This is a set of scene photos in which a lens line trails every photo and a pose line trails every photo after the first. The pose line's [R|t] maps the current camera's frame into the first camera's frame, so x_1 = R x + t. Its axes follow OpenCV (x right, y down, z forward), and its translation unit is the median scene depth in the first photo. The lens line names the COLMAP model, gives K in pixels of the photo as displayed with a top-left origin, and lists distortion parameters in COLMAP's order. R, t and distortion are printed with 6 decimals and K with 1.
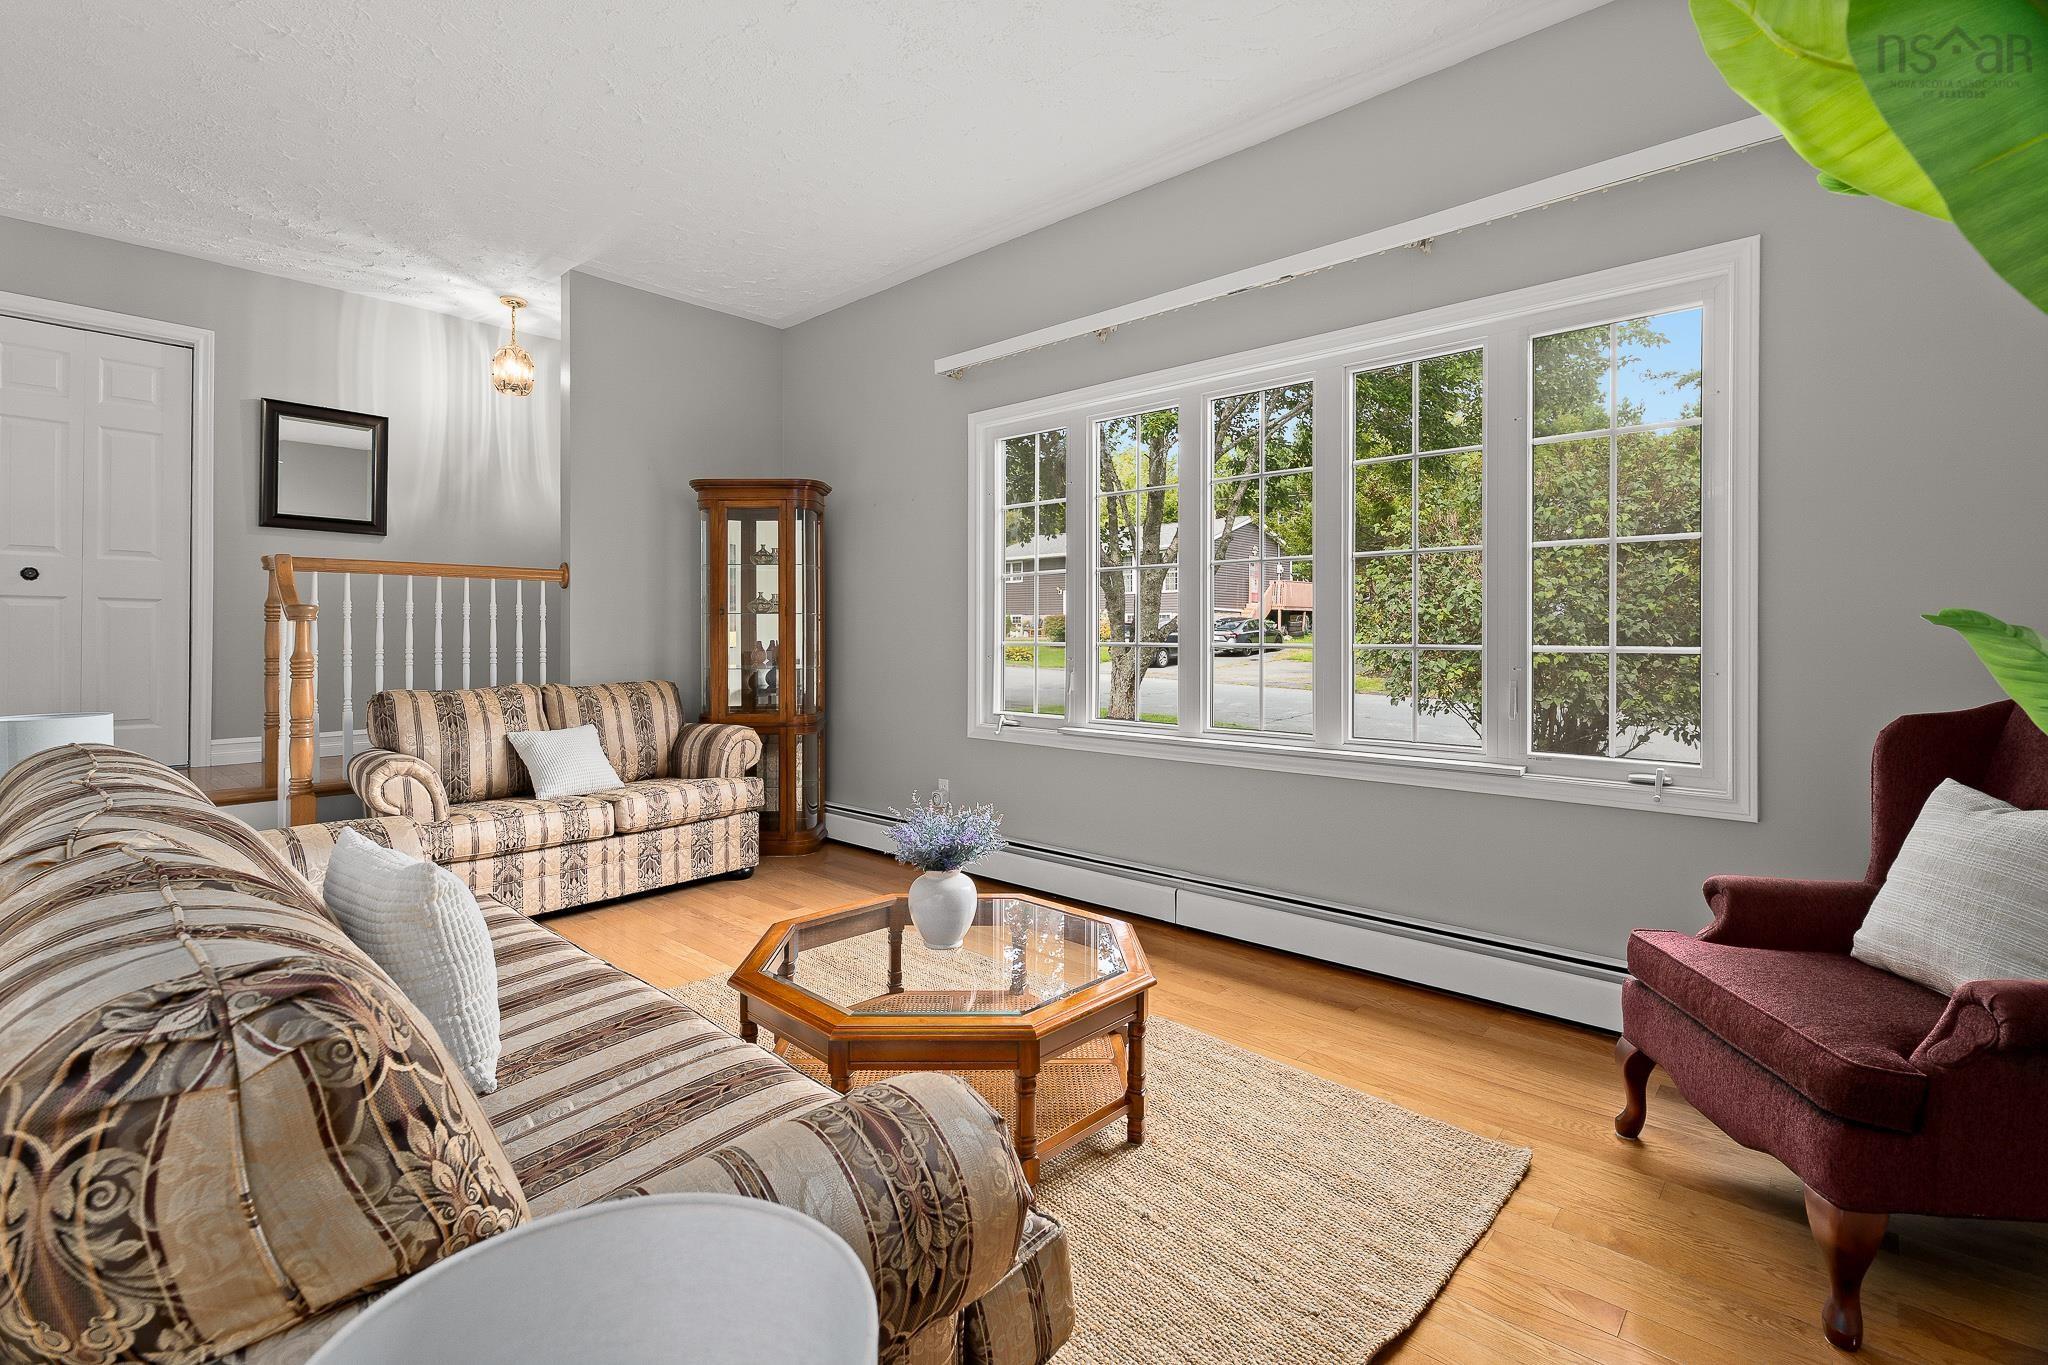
lens RADIAL K [[933.1, 0, 1051.0], [0, 933.1, 631.4], [0, 0, 1]] dist [-0.002000, 0.000431]
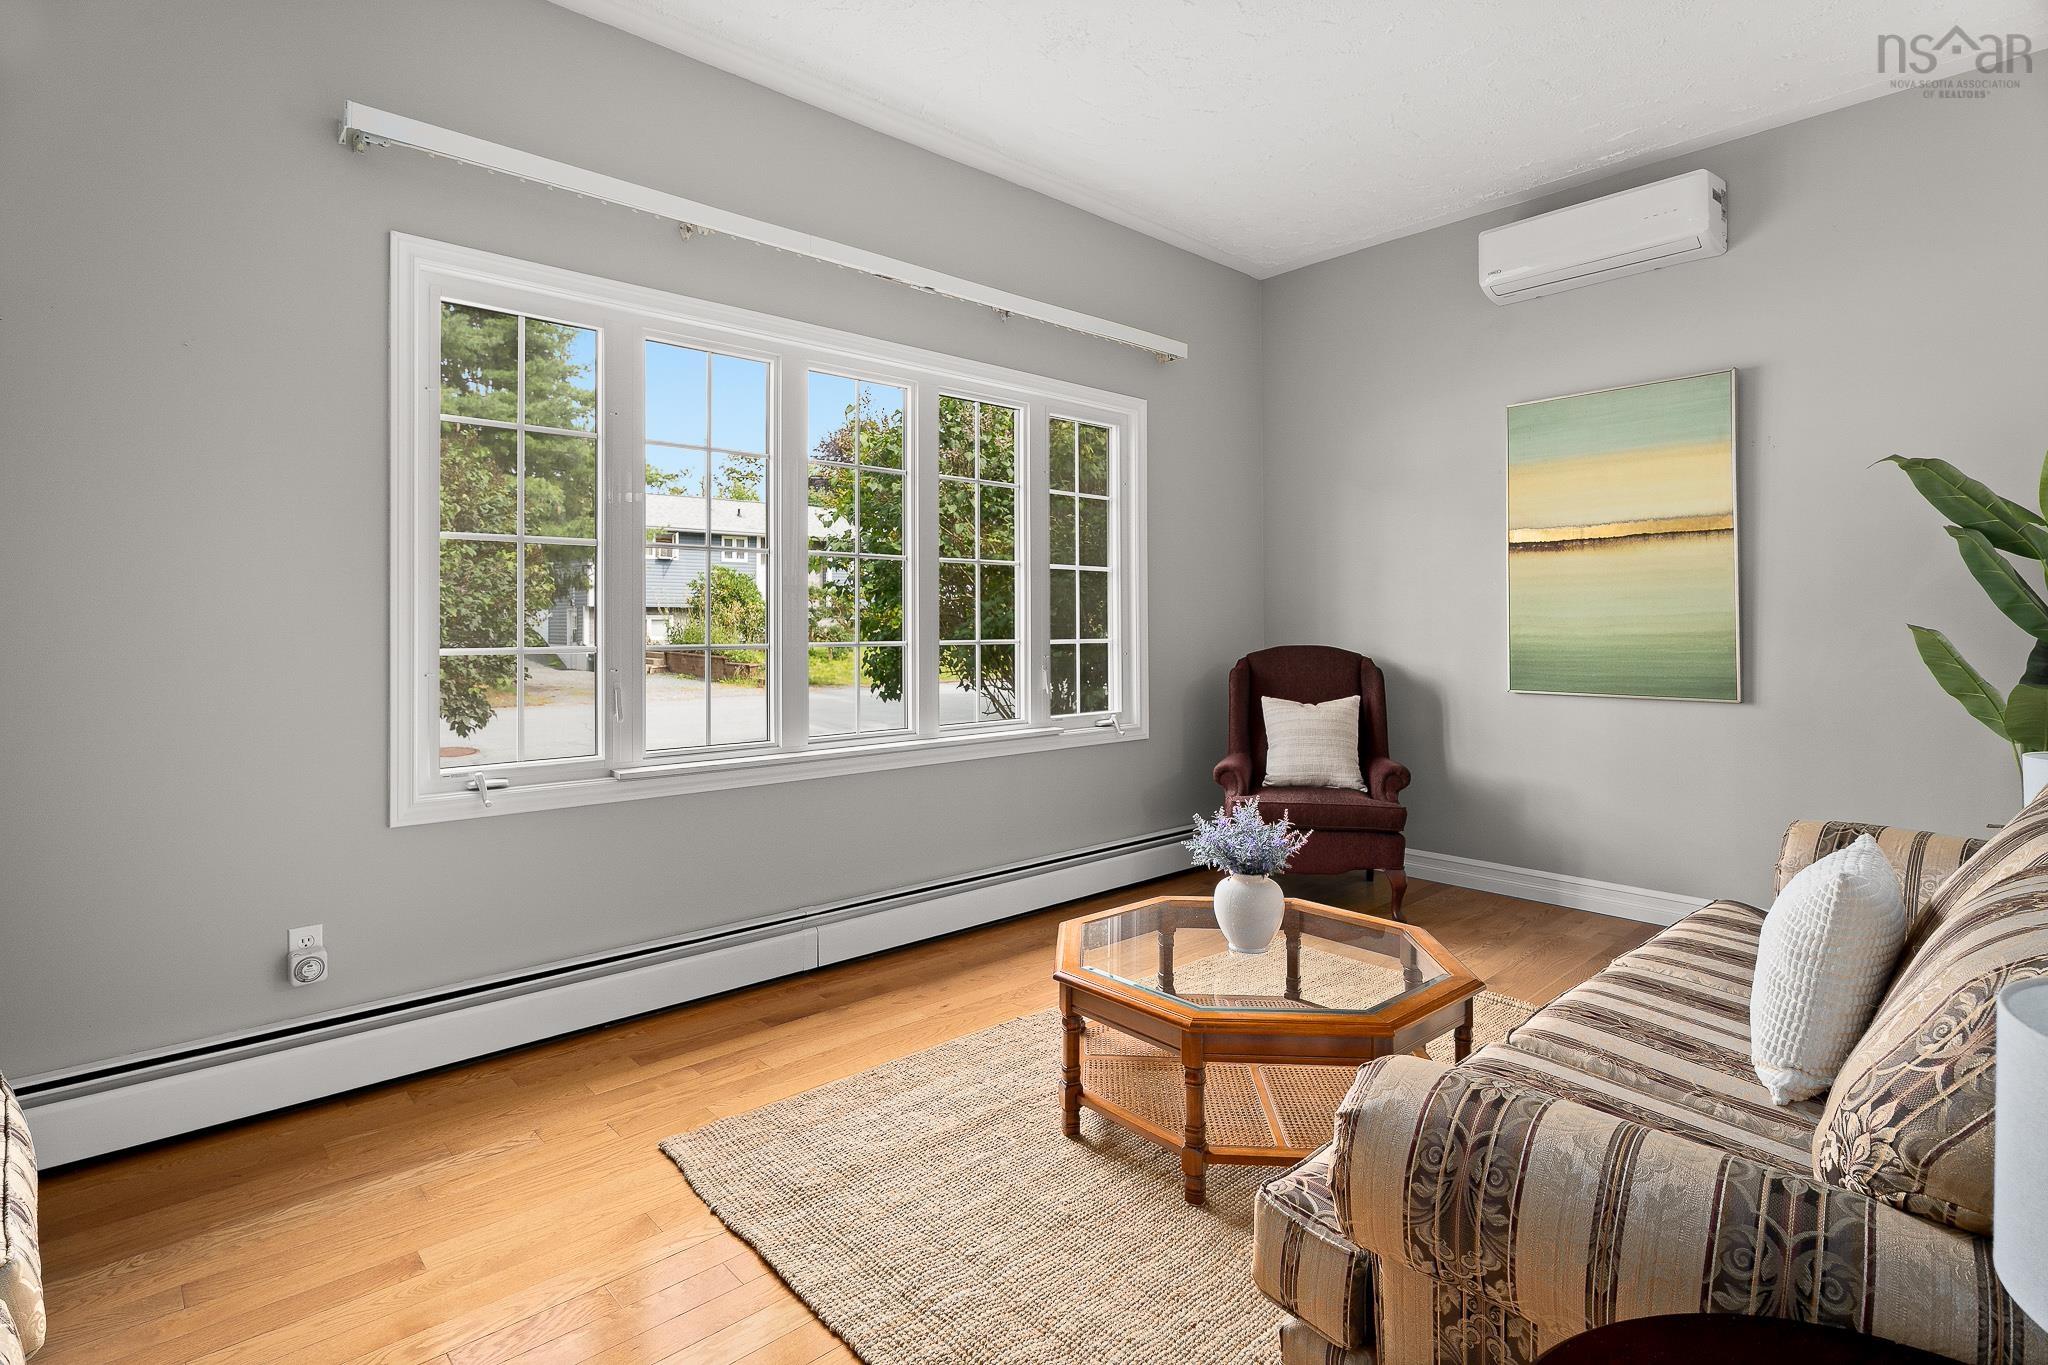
lens RADIAL K [[989.1, 0, 1049.1], [0, 989.1, 625.0], [0, 0, 1]] dist [-0.009530, -0.002543]
pose [[0.091013, -0.004563, 0.995839, -0.760345], [-0.002218, 0.999986, 0.004785, -0.010953], [-0.995847, -0.002644, 0.091001, 0.703177]]
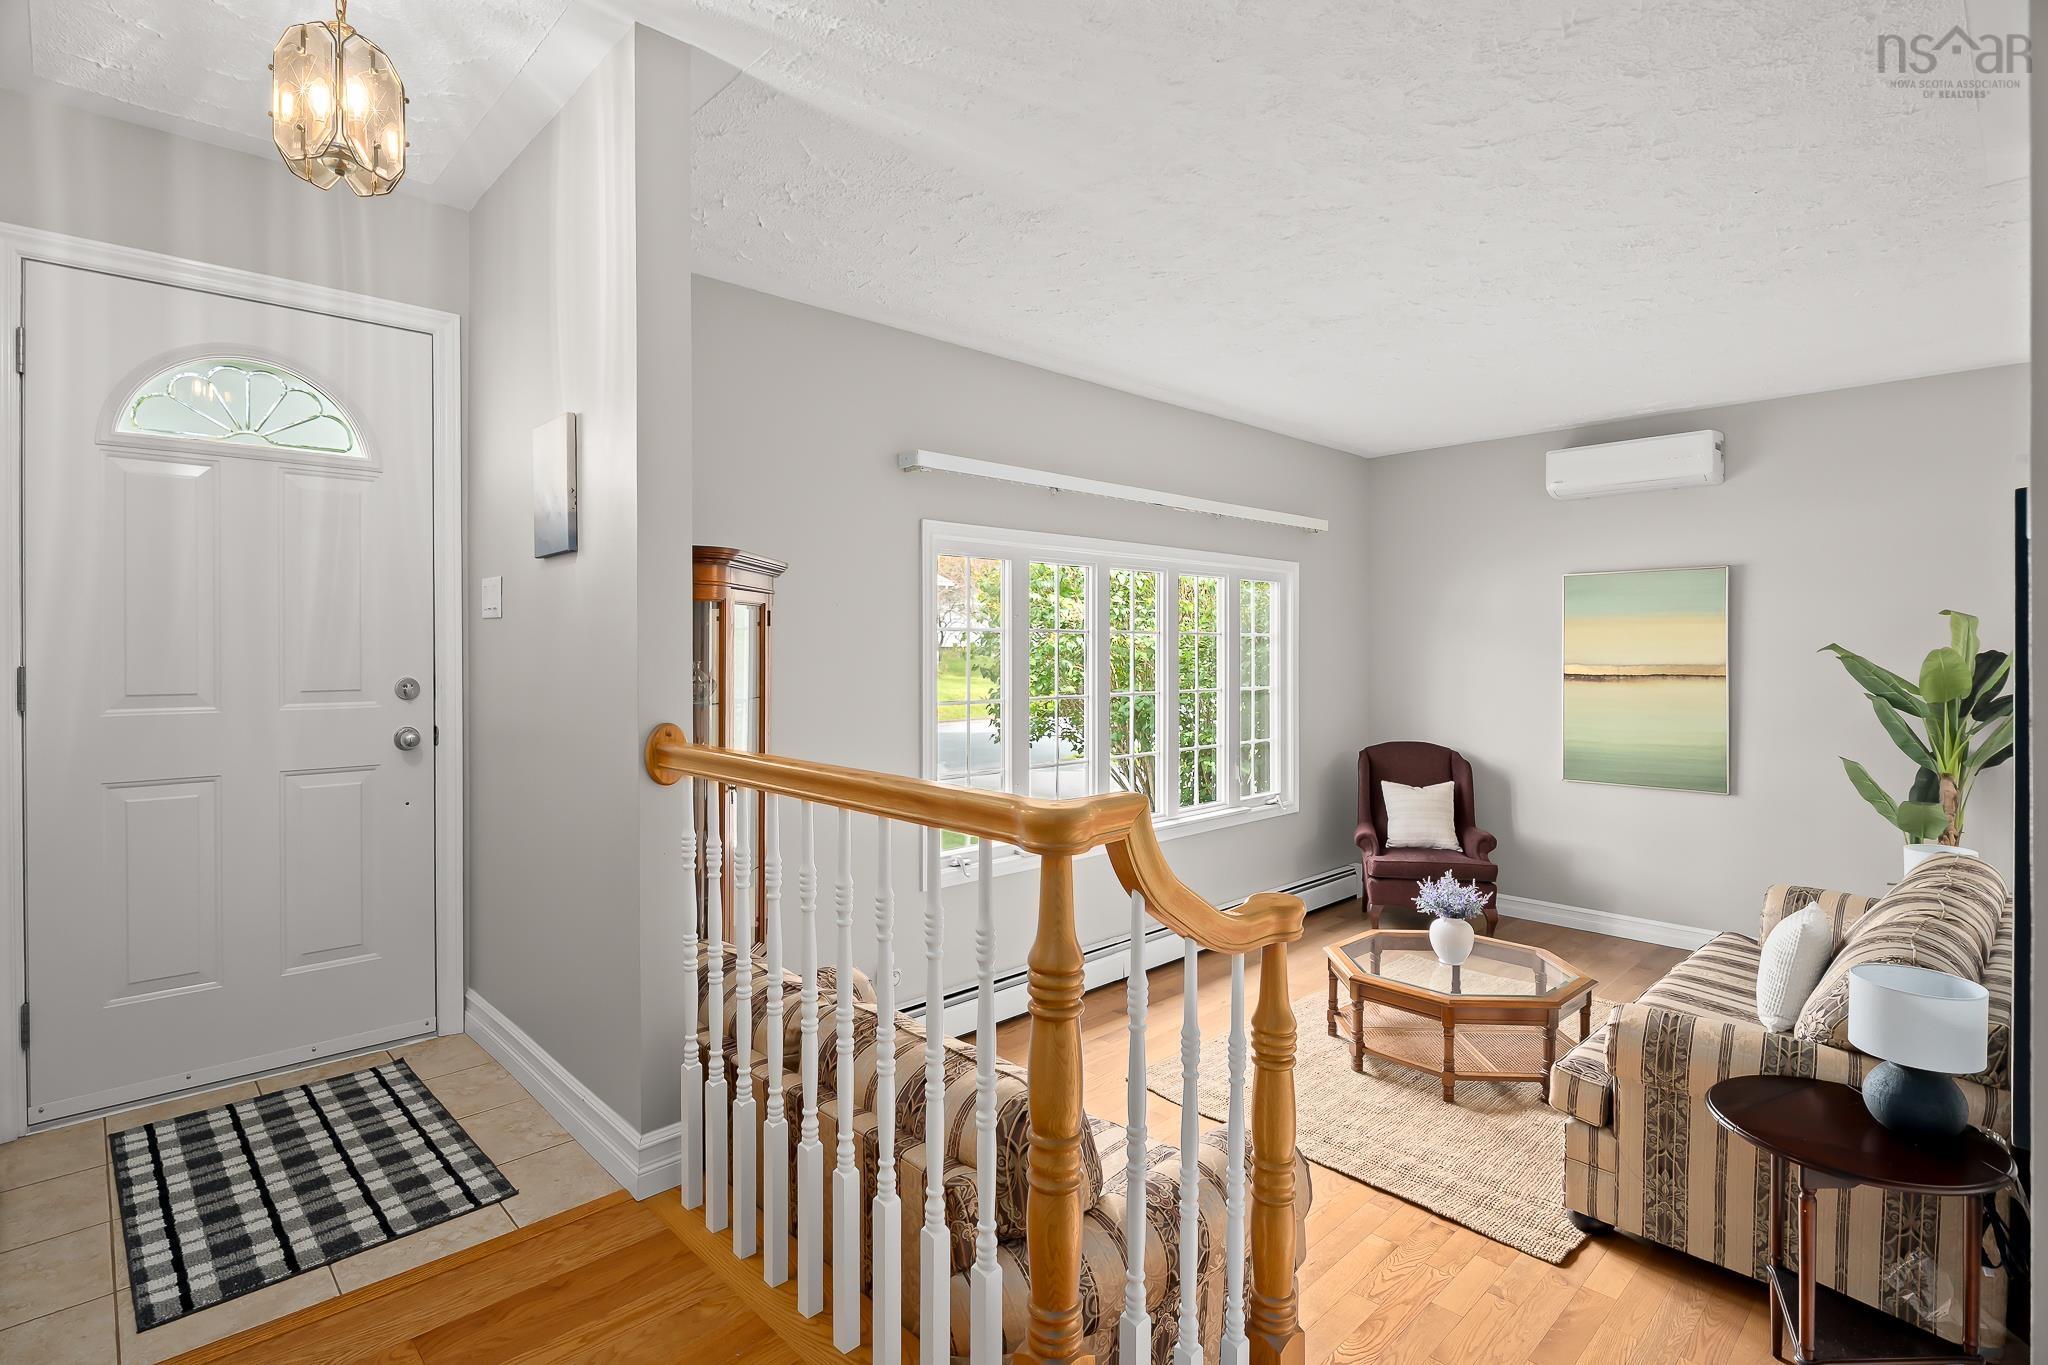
lens RADIAL K [[989.1, 0, 1043.2], [0, 989.1, 654.2], [0, 0, 1]] dist [-0.009530, -0.002543]
pose [[0.060195, -0.011267, 0.998123, -1.220739], [-0.009242, 0.999887, 0.011844, -0.146637], [-0.998144, -0.009938, 0.060085, 1.026502]]
